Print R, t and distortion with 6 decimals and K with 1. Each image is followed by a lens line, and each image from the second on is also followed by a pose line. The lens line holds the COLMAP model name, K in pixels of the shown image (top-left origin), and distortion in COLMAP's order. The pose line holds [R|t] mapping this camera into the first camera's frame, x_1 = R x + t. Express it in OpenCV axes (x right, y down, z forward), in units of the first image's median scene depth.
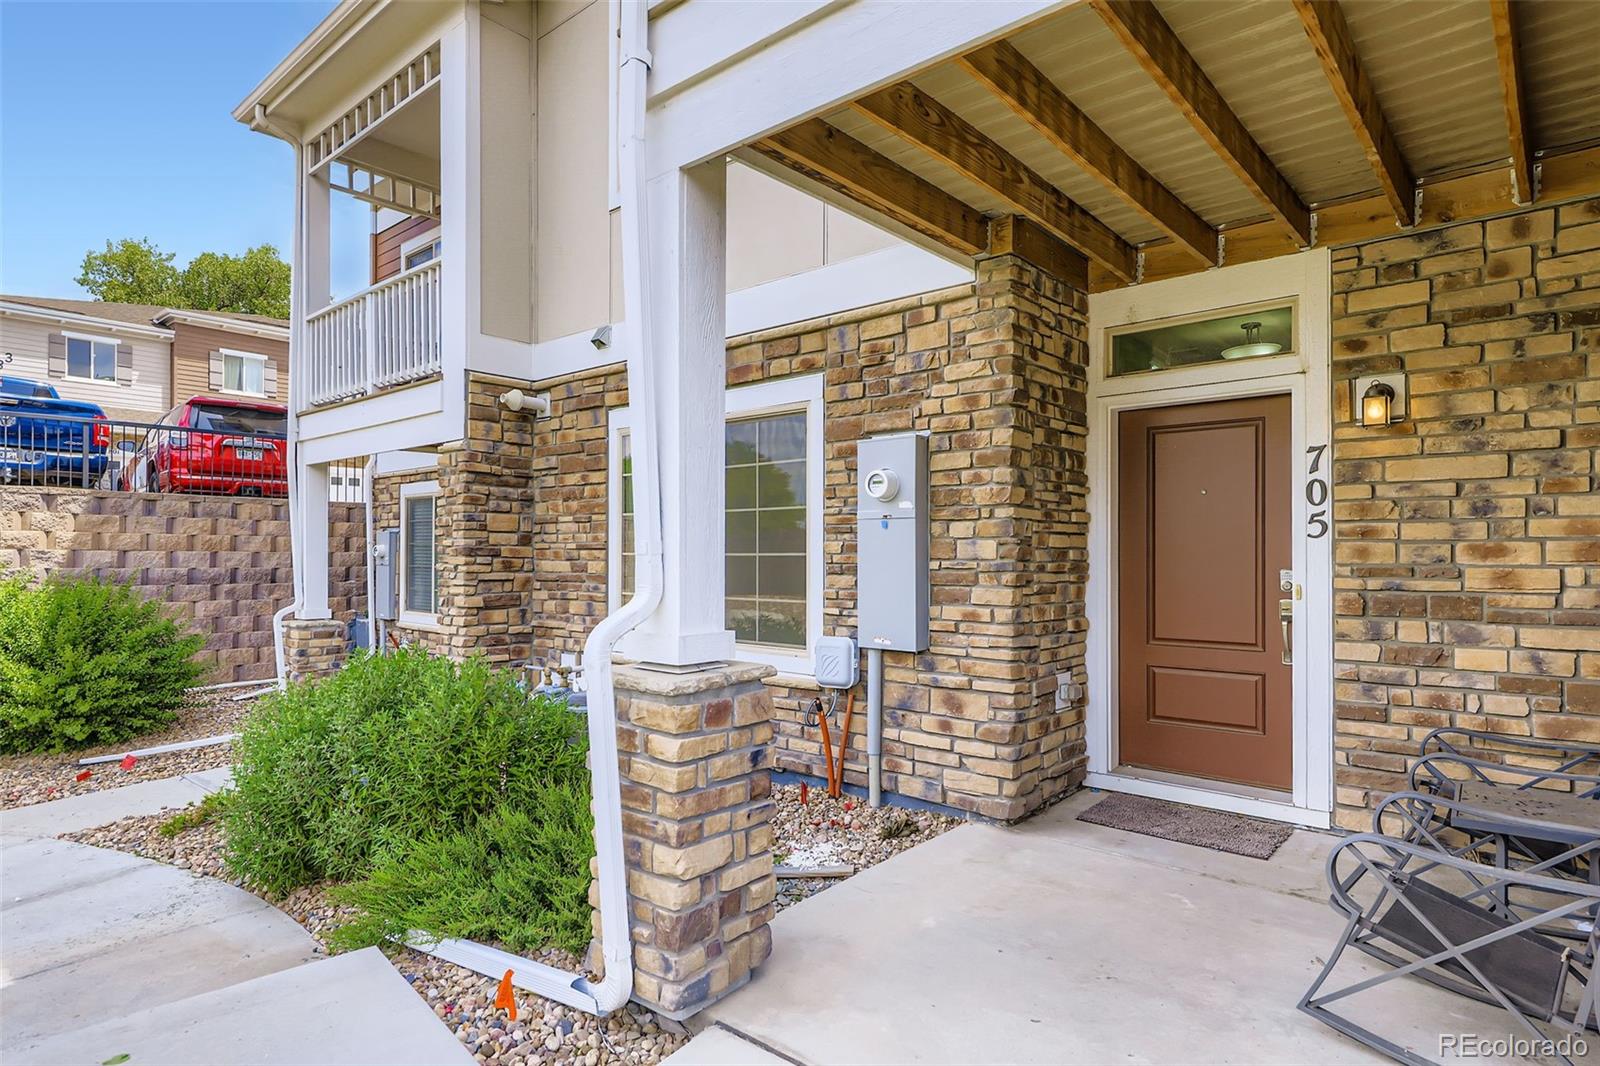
lens RADIAL K [[1065.7, 0, 800.0], [0, 1065.7, 533.0], [0, 0, 1]] dist [0.003573, -0.001847]
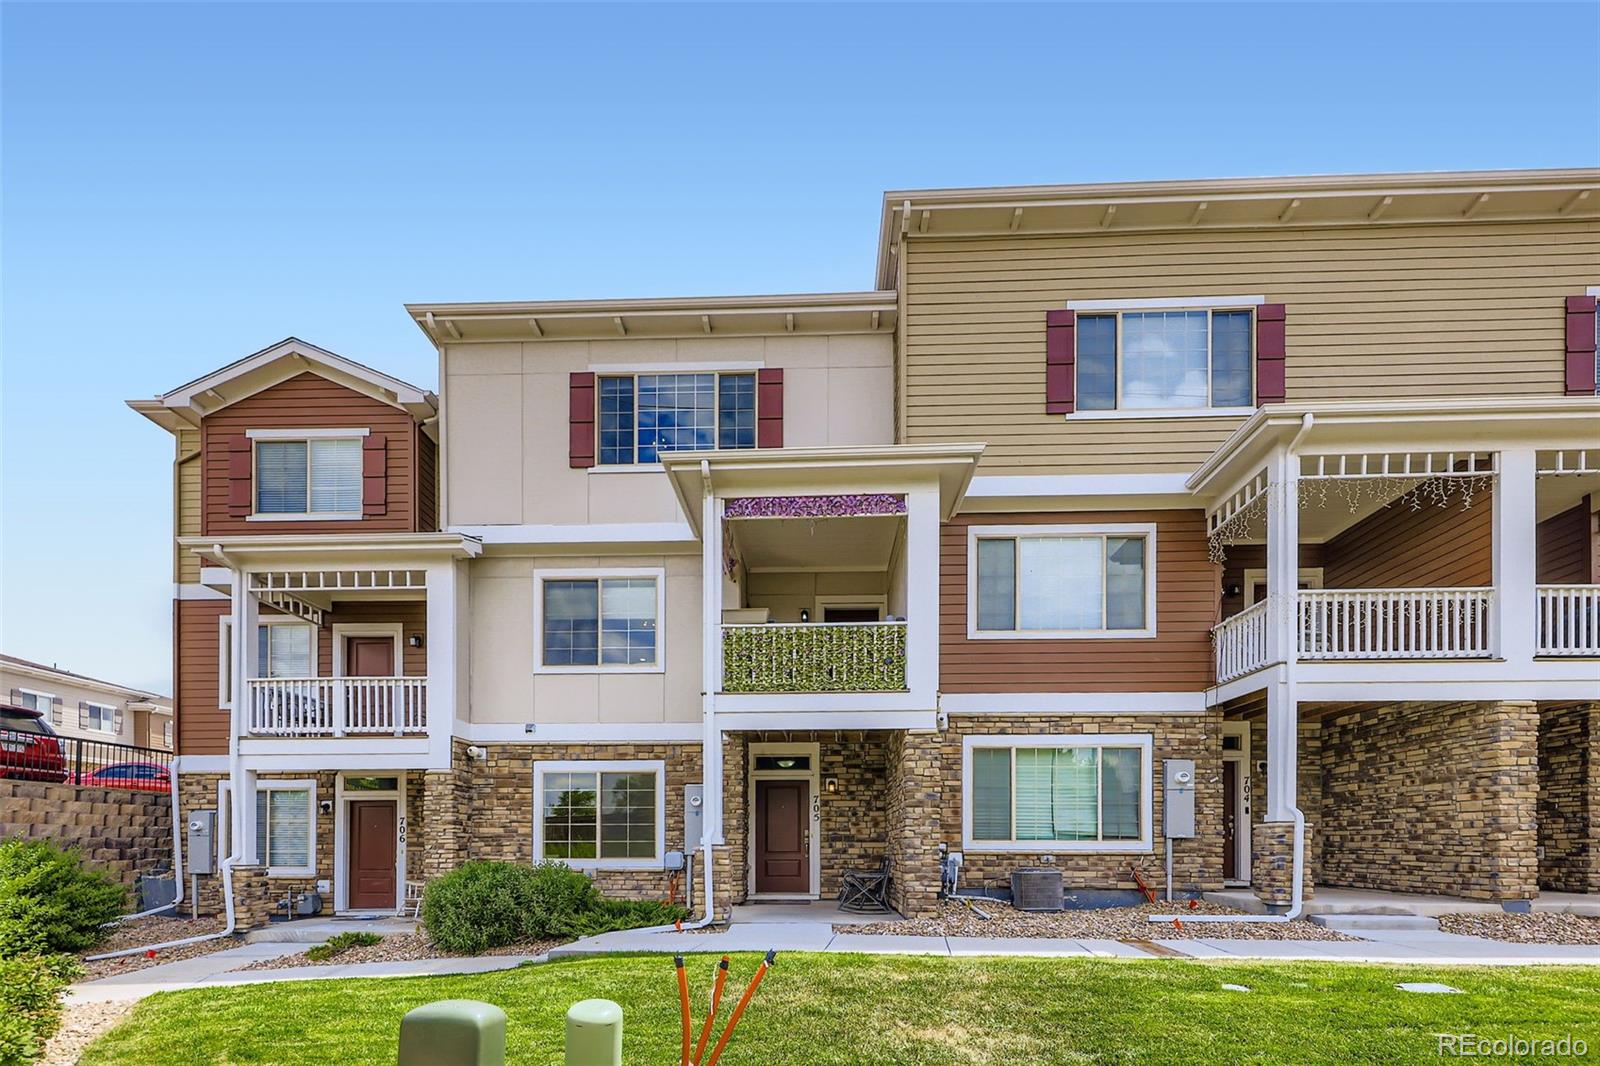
lens RADIAL K [[1410.1, 0, 800.0], [0, 1410.1, 533.0], [0, 0, 1]] dist [0.009955, -0.000660]
pose [[0.790040, 0.147886, 0.594951, -2.472216], [-0.015503, 0.974977, -0.221762, 0.110256], [-0.612859, 0.165978, 0.772564, -2.754550]]
